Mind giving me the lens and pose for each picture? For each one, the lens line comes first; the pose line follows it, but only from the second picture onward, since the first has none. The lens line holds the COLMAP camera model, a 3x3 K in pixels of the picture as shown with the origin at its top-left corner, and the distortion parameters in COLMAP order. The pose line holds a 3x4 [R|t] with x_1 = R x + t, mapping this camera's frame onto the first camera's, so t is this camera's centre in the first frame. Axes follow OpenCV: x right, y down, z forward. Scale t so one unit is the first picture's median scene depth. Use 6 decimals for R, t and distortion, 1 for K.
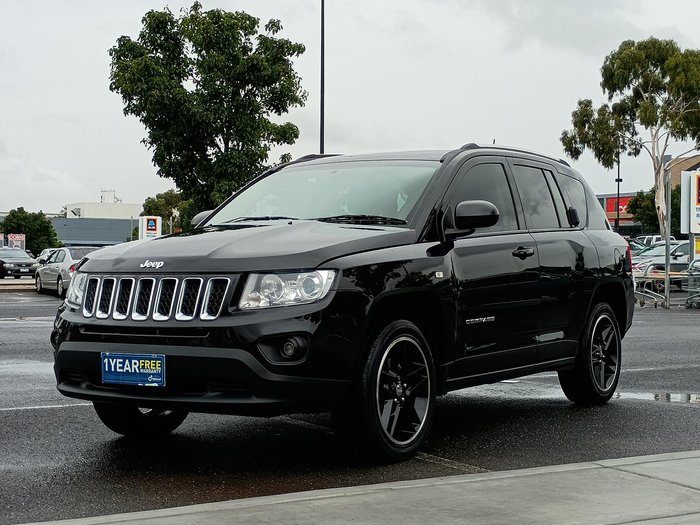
lens RADIAL K [[1187.0, 0, 351.5], [0, 1187.0, 260.5], [0, 0, 1]] dist [0.060969, 0.000000]
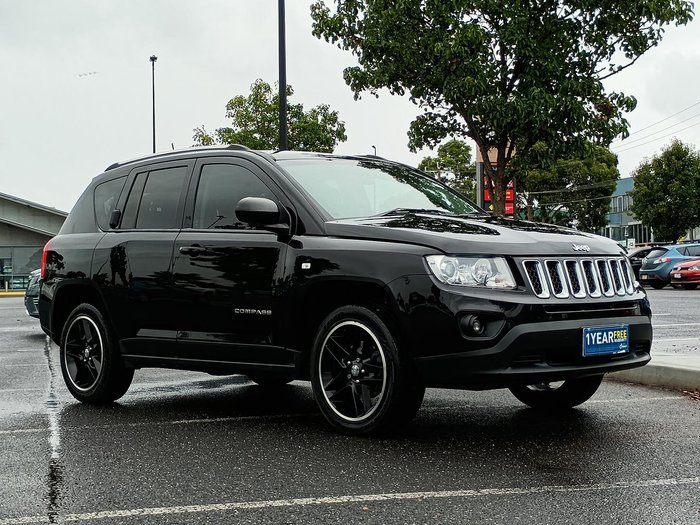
lens RADIAL K [[1187.0, 0, 369.9], [0, 1187.0, 272.1], [0, 0, 1]] dist [0.060969, 0.000000]
pose [[0.240657, -0.001241, 0.970609, -1.156592], [0.010043, 0.999949, -0.001212, 0.022614], [-0.970558, 0.010040, 0.240657, 0.823517]]
